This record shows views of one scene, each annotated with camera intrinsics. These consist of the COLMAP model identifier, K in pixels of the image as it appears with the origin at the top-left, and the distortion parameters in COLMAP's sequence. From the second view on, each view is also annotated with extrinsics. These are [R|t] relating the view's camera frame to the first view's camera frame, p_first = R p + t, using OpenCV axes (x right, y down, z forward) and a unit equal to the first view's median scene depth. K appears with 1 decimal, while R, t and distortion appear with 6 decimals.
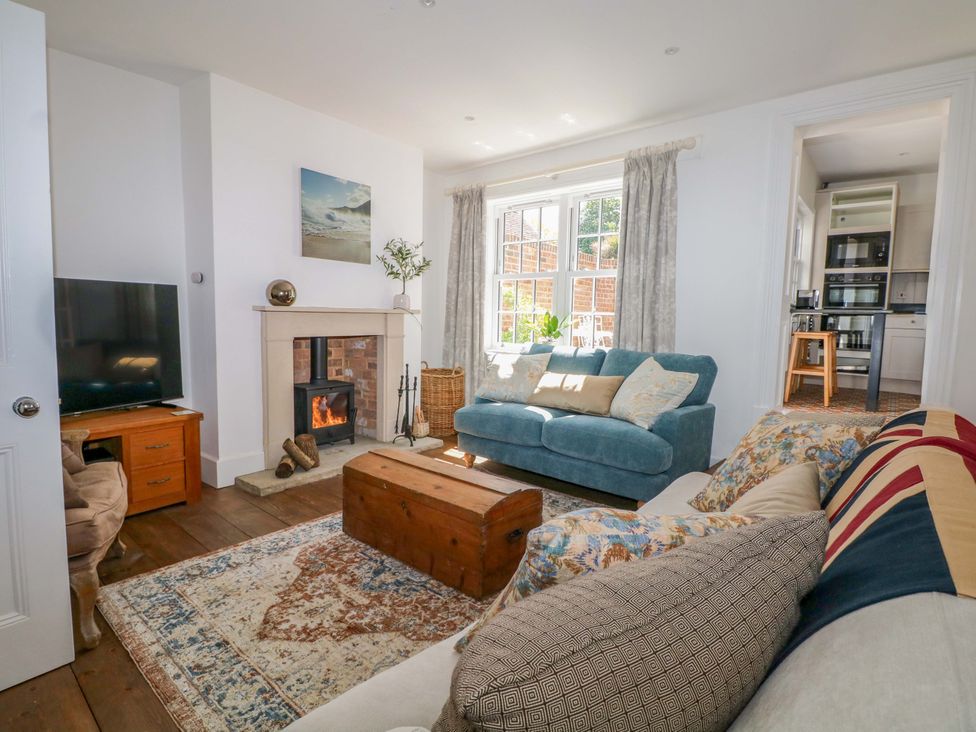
lens RADIAL K [[510.8, 0, 486.3], [0, 510.8, 360.9], [0, 0, 1]] dist [-0.003633, -0.000863]
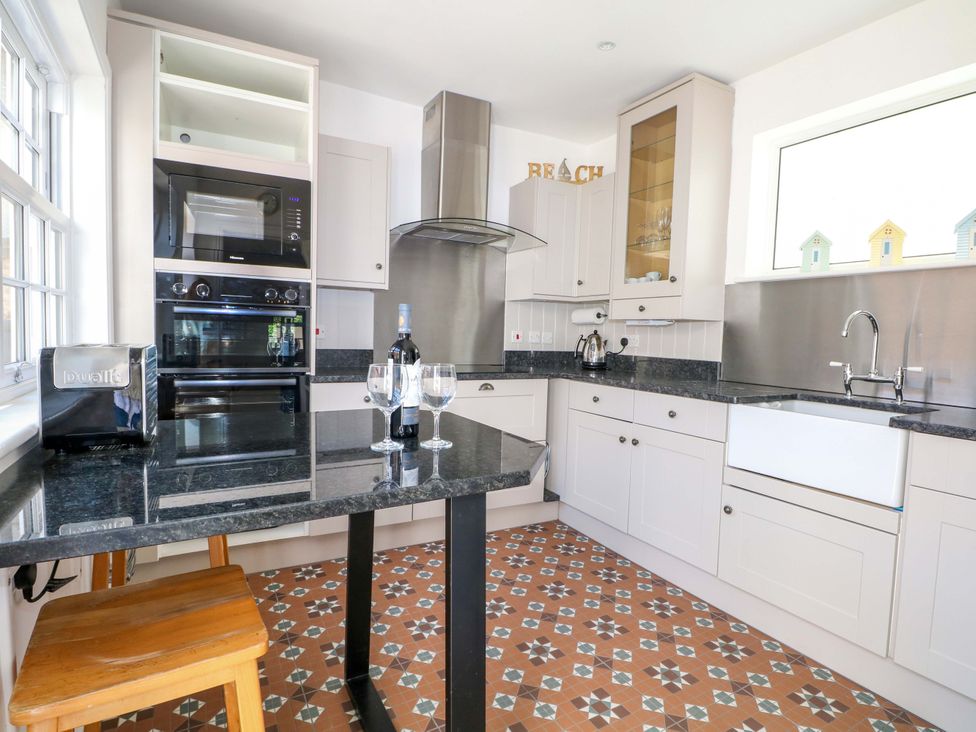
lens RADIAL K [[505.6, 0, 487.3], [0, 505.6, 364.1], [0, 0, 1]] dist [-0.001049, -0.011656]
pose [[0.365597, -0.072694, 0.927930, 0.723708], [0.061996, 0.996633, 0.053651, -0.193369], [-0.928706, 0.037913, 0.368873, 1.136168]]
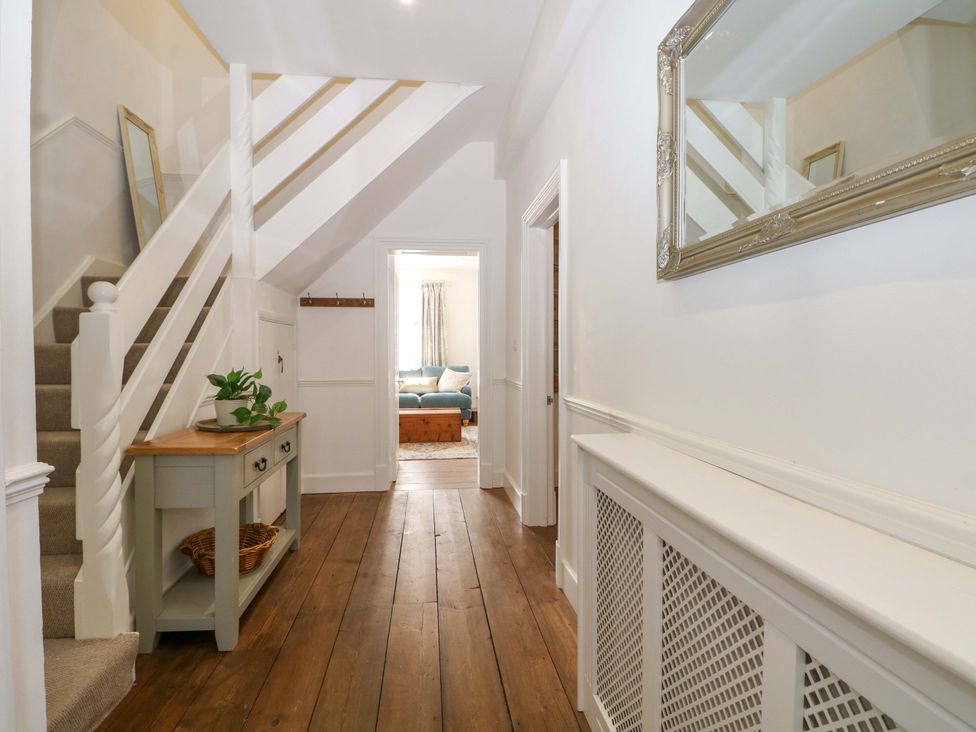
lens RADIAL K [[505.6, 0, 487.3], [0, 505.6, 364.1], [0, 0, 1]] dist [-0.001049, -0.011656]
pose [[0.685262, -0.043696, 0.726984, -1.236224], [0.086564, 0.996009, -0.021730, 0.041502], [-0.723133, 0.077822, 0.686310, -0.756992]]
